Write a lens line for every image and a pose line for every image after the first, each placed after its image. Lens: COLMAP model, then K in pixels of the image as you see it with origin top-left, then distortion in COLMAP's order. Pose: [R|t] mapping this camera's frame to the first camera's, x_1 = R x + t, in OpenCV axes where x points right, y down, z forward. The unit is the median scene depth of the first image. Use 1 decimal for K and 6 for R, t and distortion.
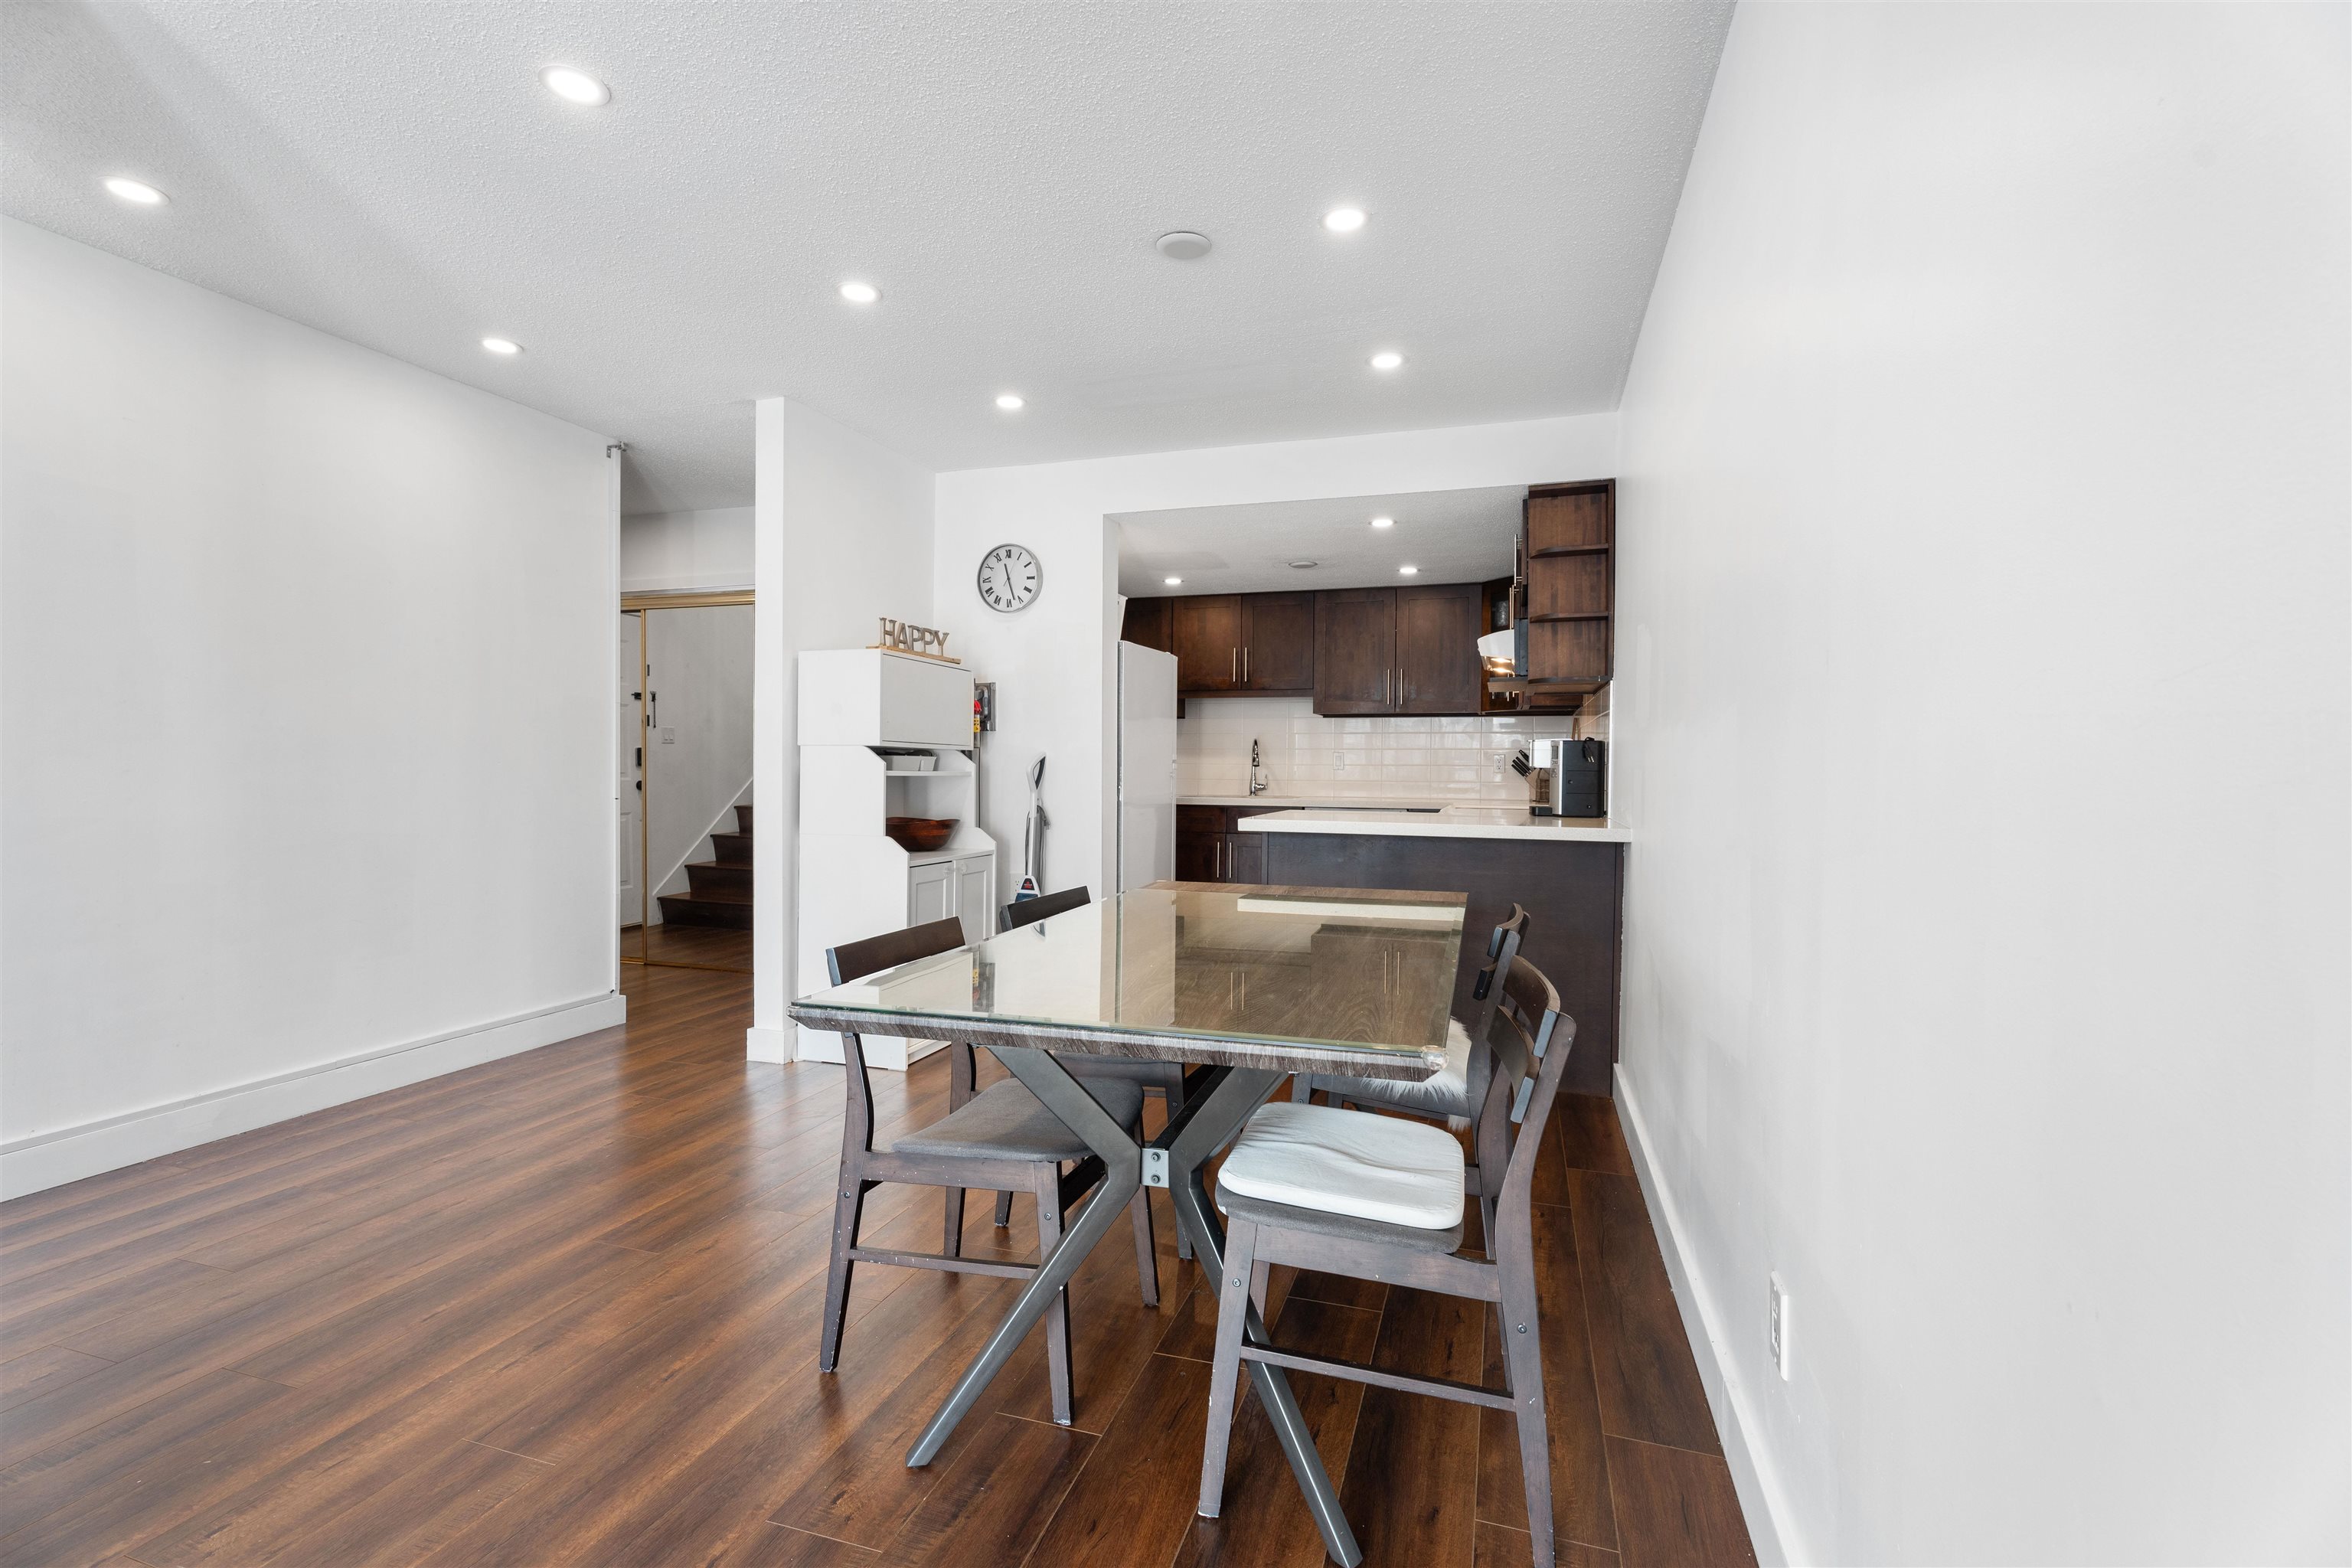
lens RADIAL K [[1053.0, 0, 1178.3], [0, 1053.0, 795.0], [0, 0, 1]] dist [-0.001456, -0.002098]
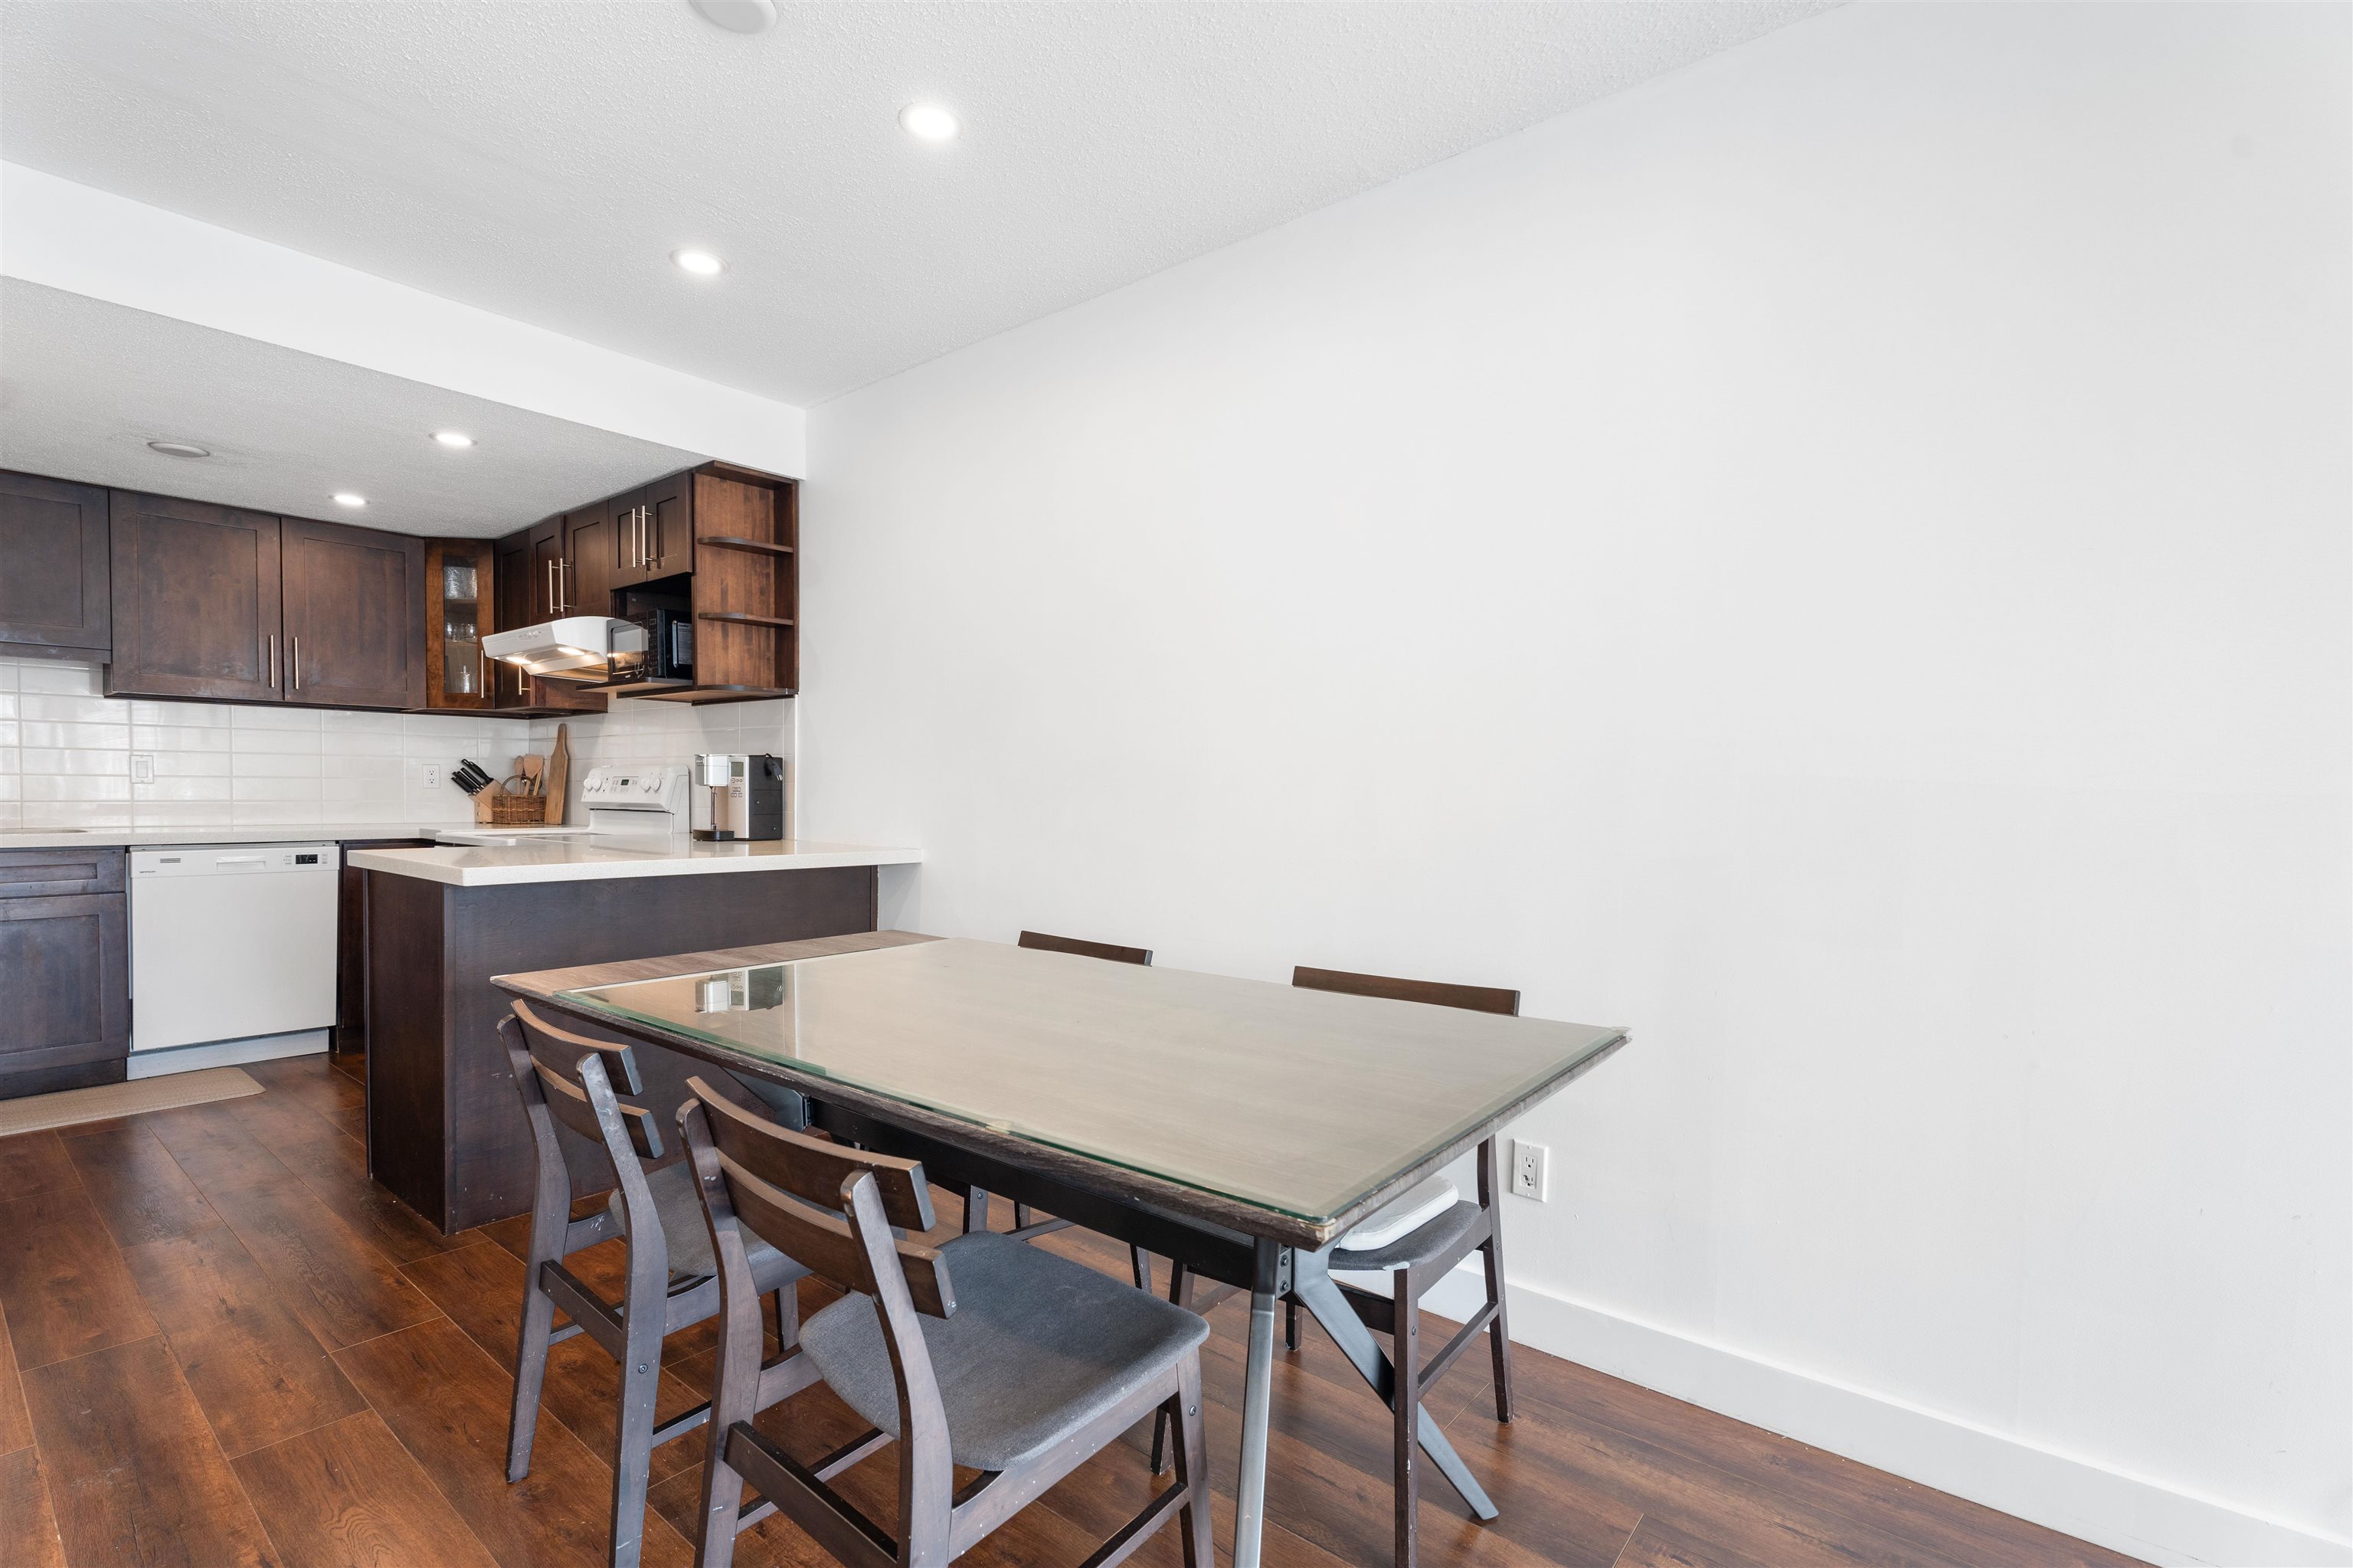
lens RADIAL K [[1053.5, 0, 1178.4], [0, 1053.5, 818.7], [0, 0, 1]] dist [-0.001456, -0.002098]
pose [[0.362133, -0.030003, 0.931643, -0.305824], [0.015456, 0.999538, 0.026182, -0.015013], [-0.931998, 0.004918, 0.362430, 0.299300]]
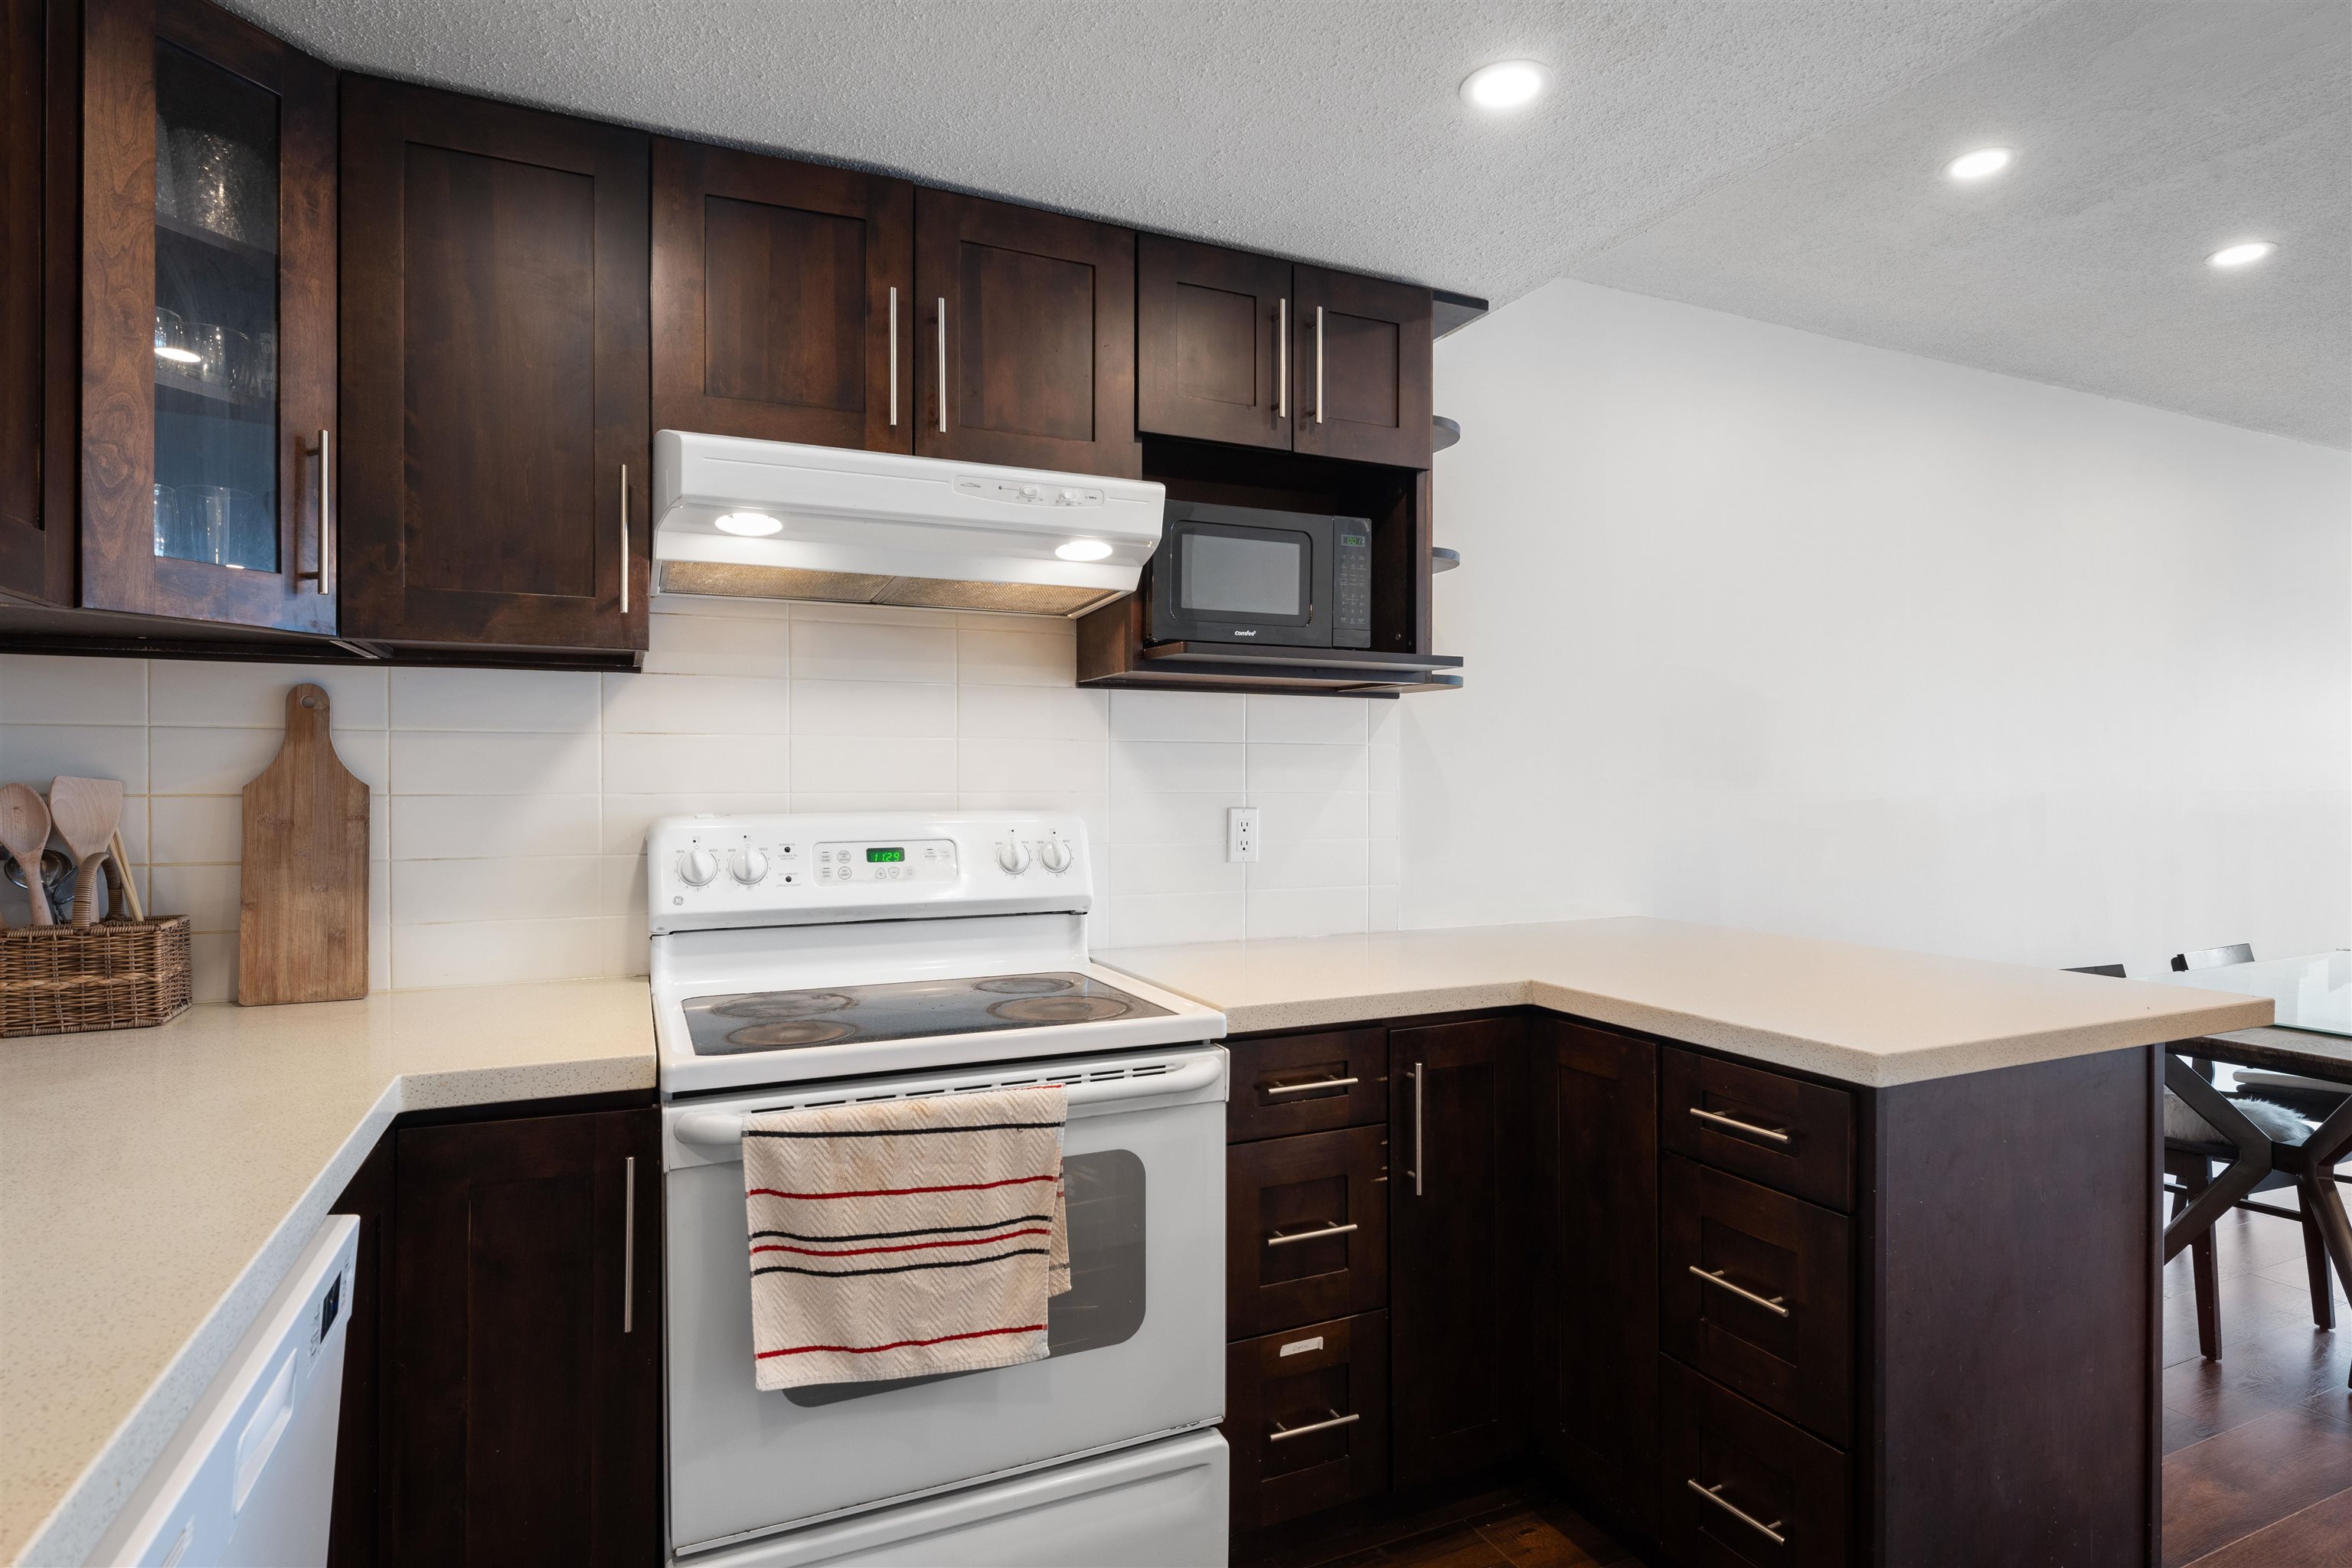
lens RADIAL K [[1191.7, 0, 1170.2], [0, 1191.7, 782.4], [0, 0, 1]] dist [-0.019479, 0.002303]
pose [[-0.657917, -0.011299, 0.753006, 0.000290], [0.011803, 0.999610, 0.025311, -0.069136], [-0.752998, 0.025540, -0.657527, 1.346245]]
